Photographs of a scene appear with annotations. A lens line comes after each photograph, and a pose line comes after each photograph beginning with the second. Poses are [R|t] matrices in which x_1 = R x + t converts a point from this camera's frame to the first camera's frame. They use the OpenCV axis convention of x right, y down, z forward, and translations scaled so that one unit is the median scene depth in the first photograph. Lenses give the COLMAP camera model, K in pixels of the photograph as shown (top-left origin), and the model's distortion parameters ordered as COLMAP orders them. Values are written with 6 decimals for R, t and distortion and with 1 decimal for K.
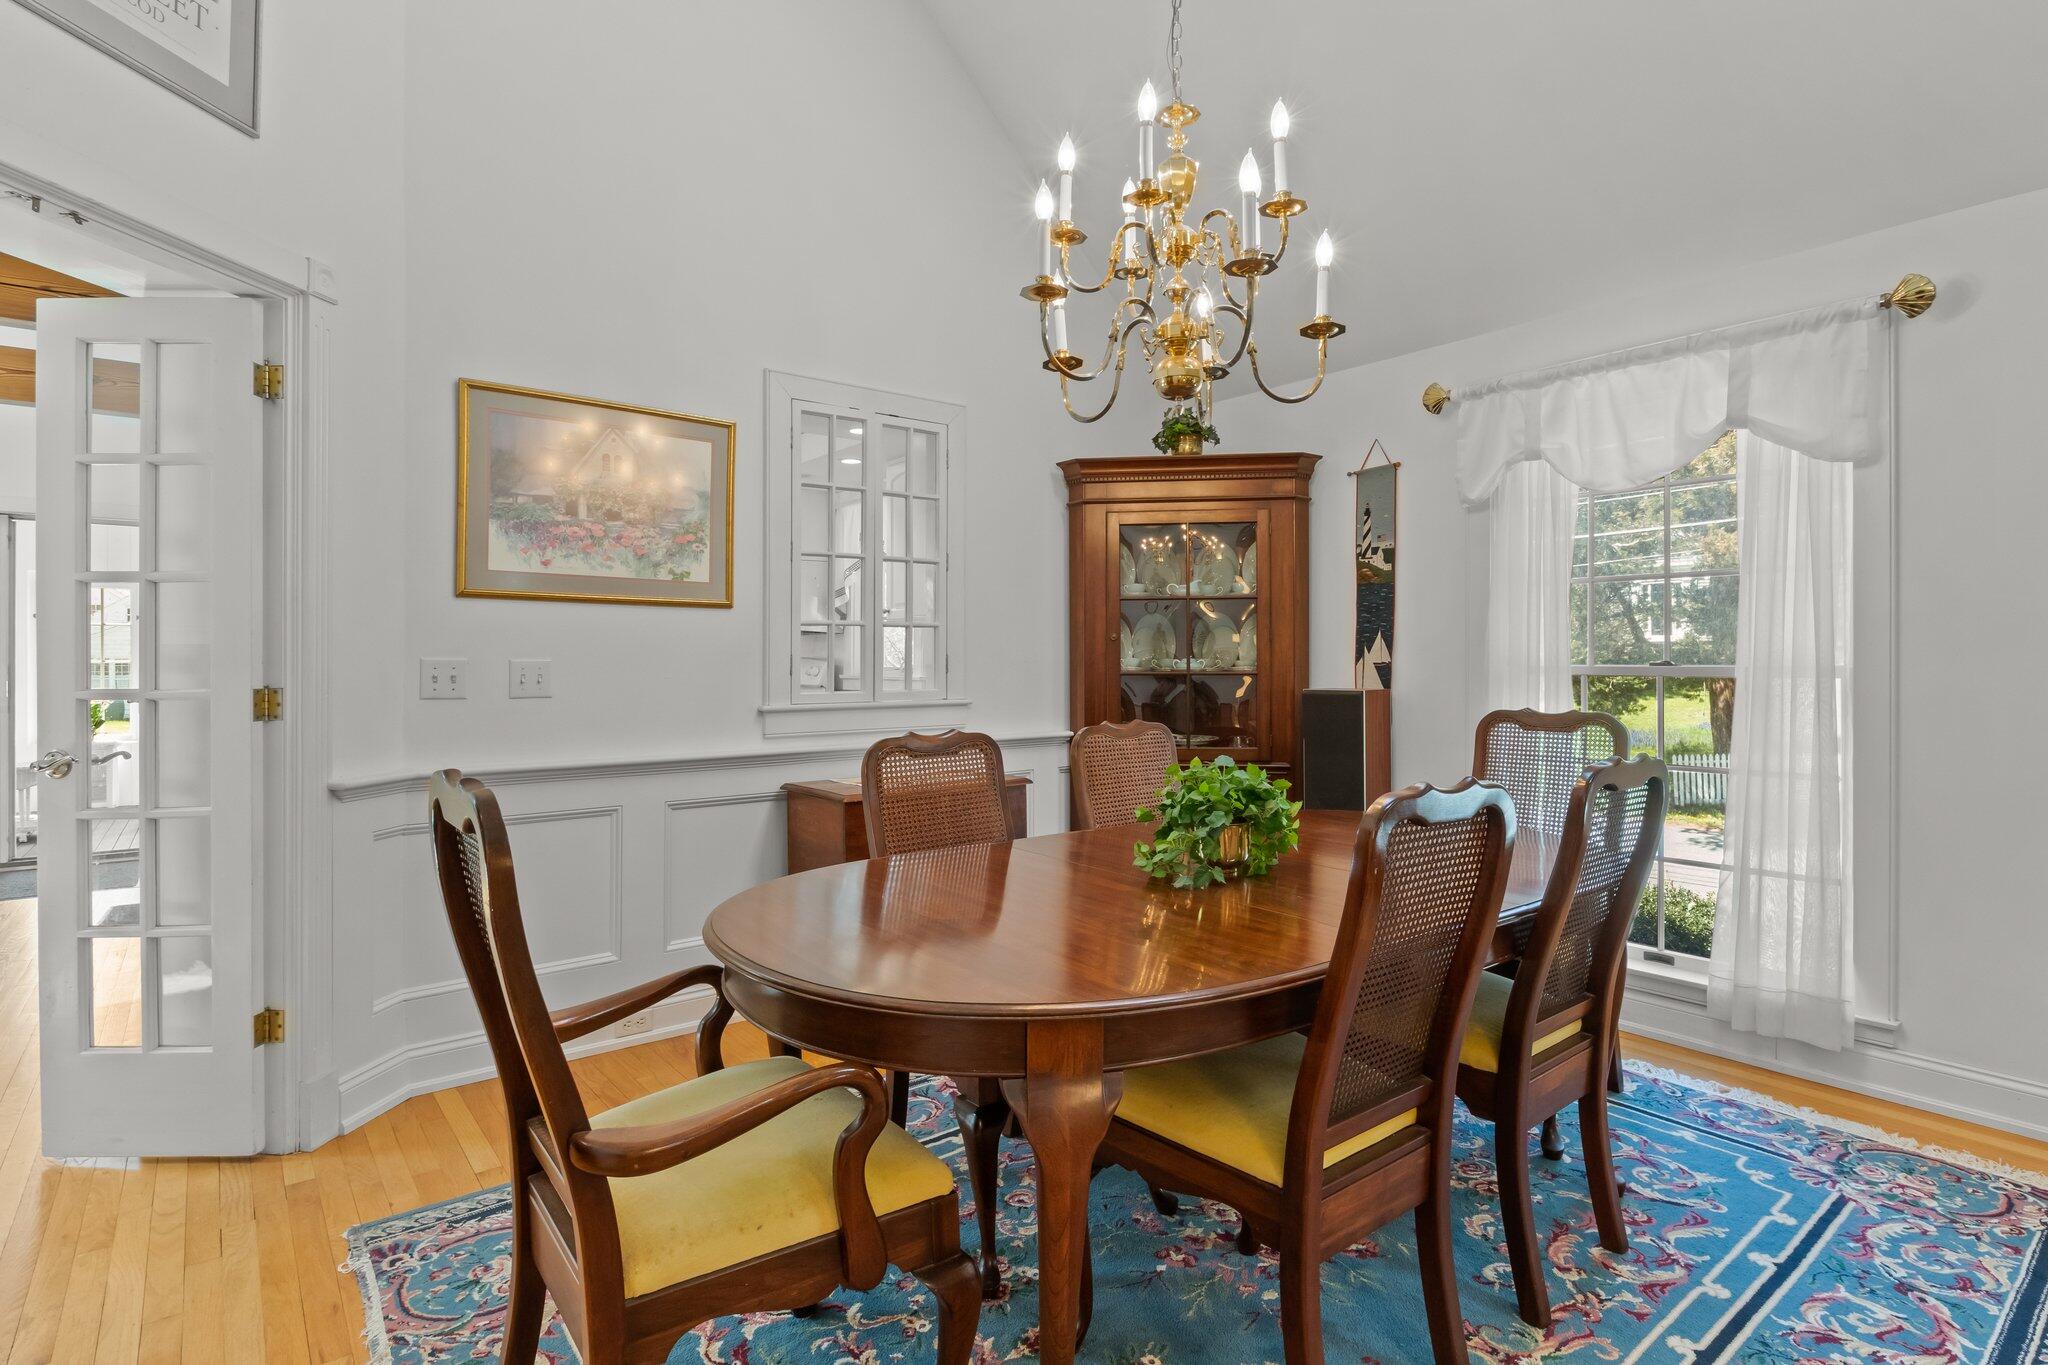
lens RADIAL K [[1049.8, 0, 1063.4], [0, 1049.8, 657.3], [0, 0, 1]] dist [-0.010510, 0.001887]
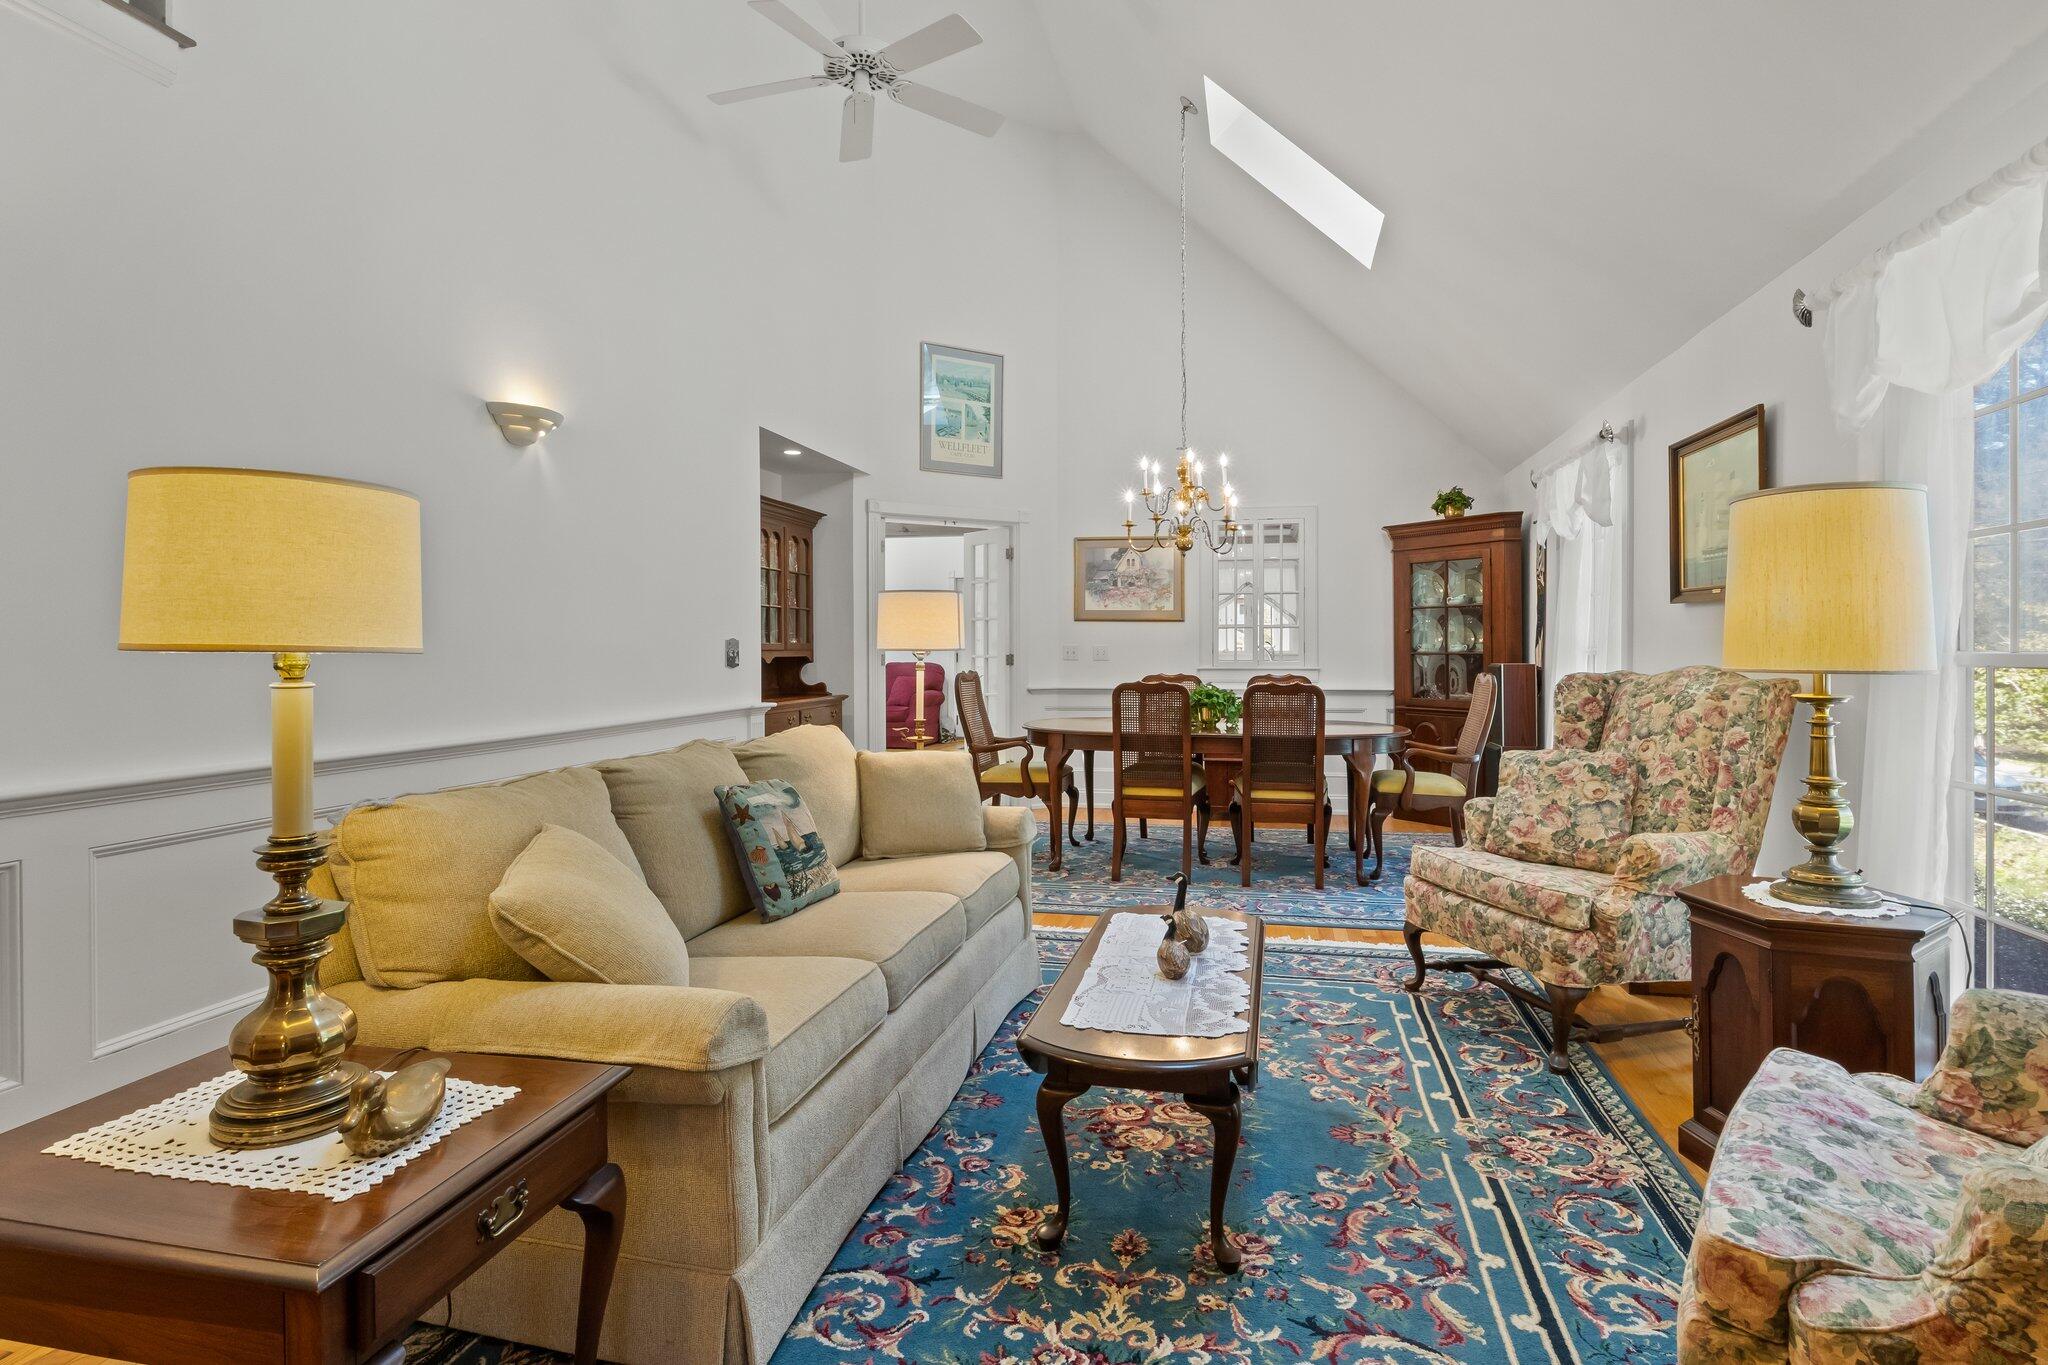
lens RADIAL K [[1049.8, 0, 1043.3], [0, 1049.8, 667.0], [0, 0, 1]] dist [-0.010510, 0.001887]
pose [[0.793259, -0.025523, 0.608350, -0.674704], [0.012112, 0.999585, 0.026144, -0.018072], [-0.608765, -0.013371, 0.793238, 0.119367]]
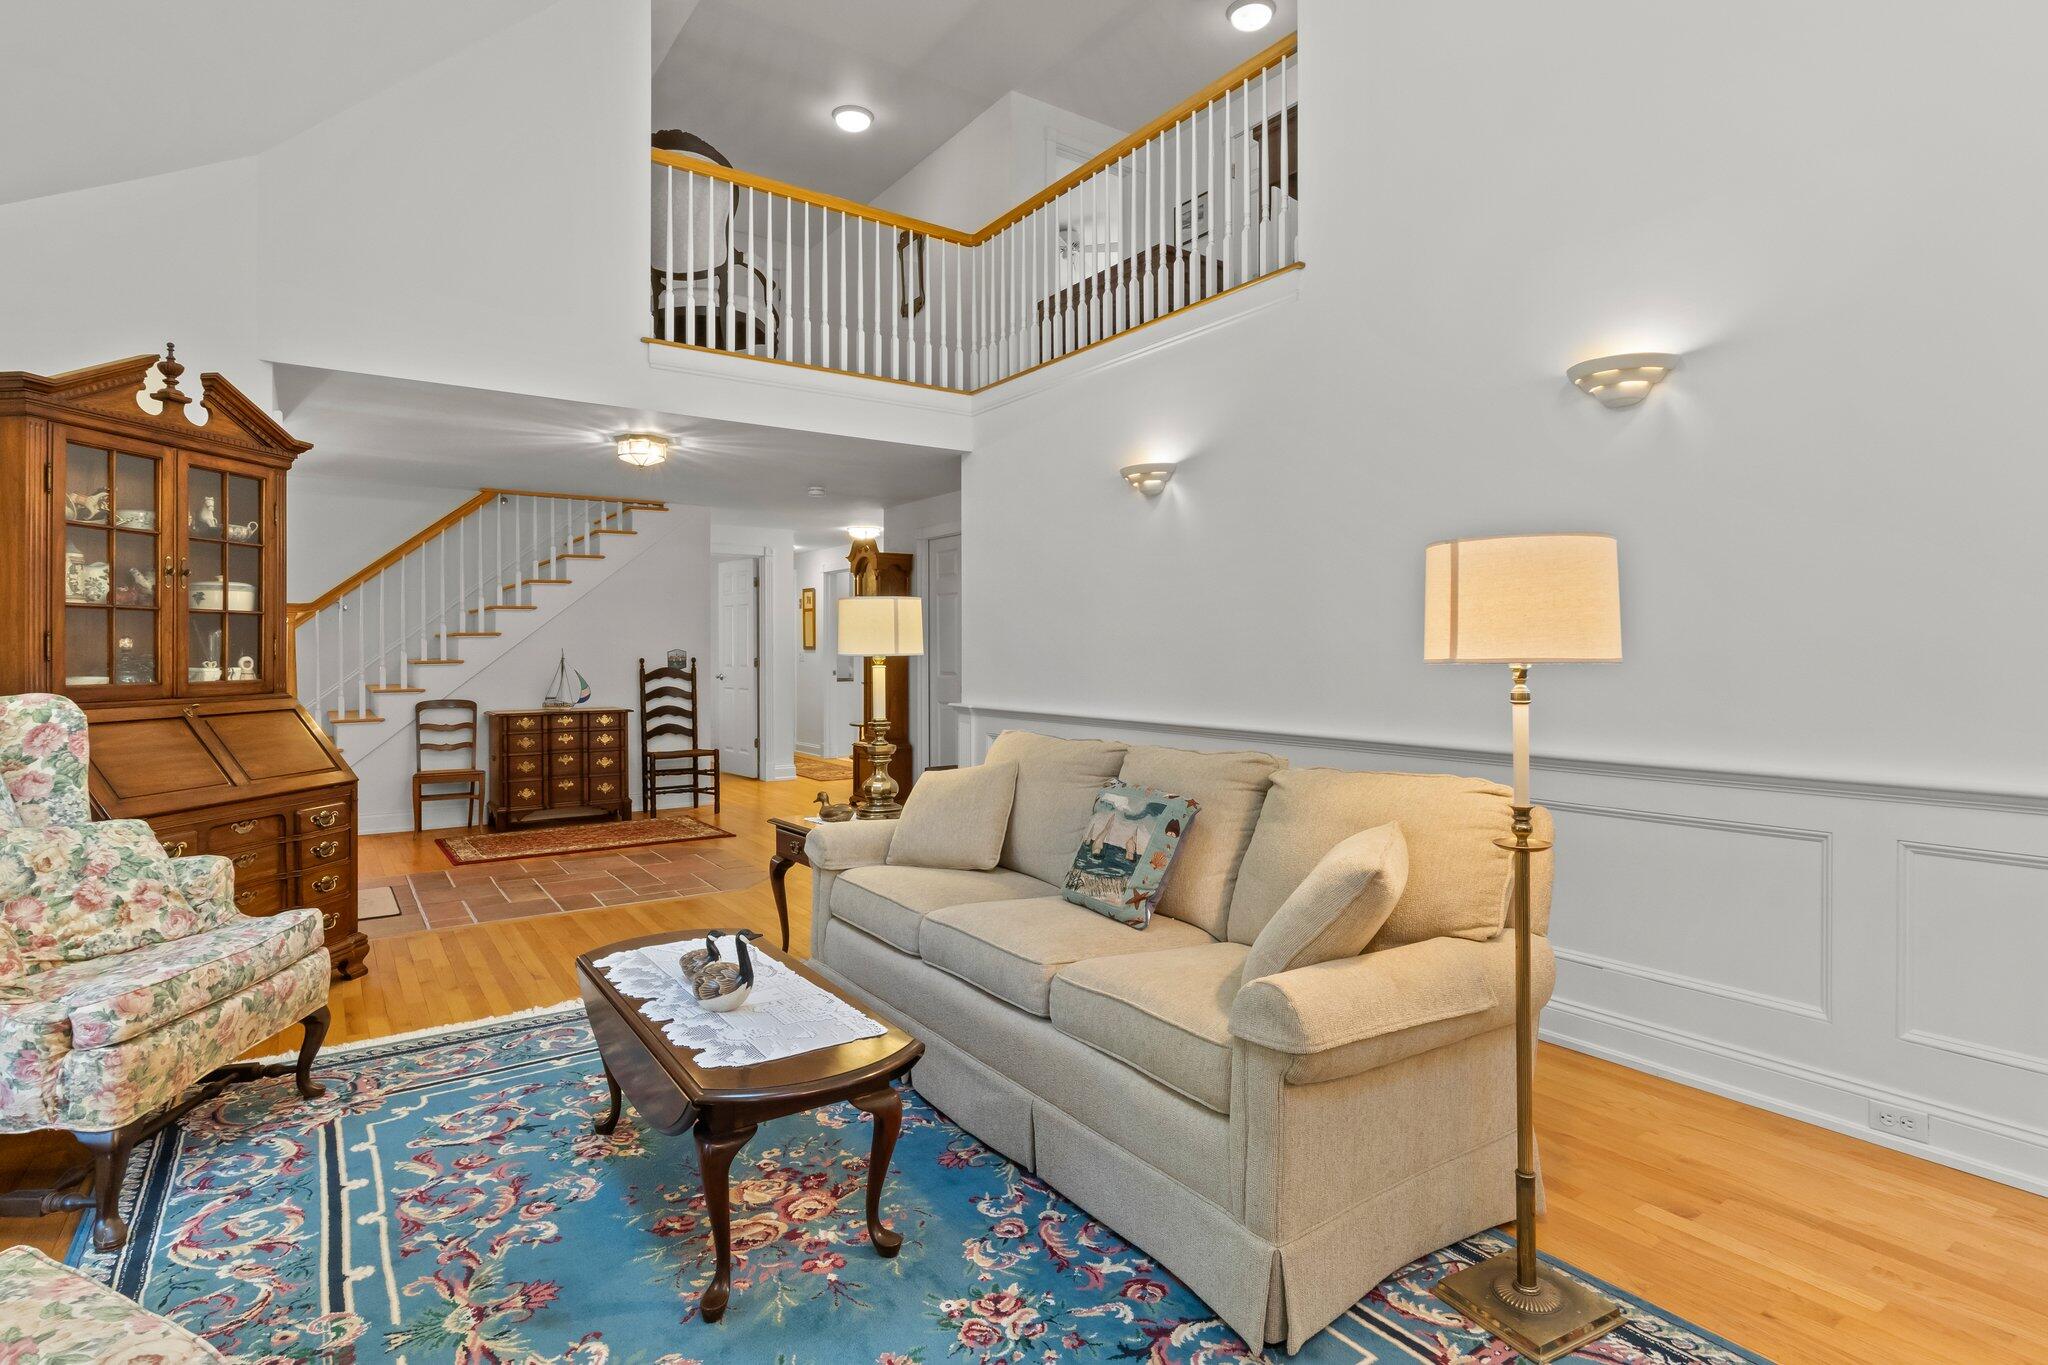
lens RADIAL K [[1049.8, 0, 1054.5], [0, 1049.8, 658.4], [0, 0, 1]] dist [-0.010510, 0.001887]
pose [[-0.083161, -0.003094, -0.996531, 1.212305], [0.000186, 0.999995, -0.003120, -0.004266], [0.996536, -0.000445, -0.083160, 1.395864]]
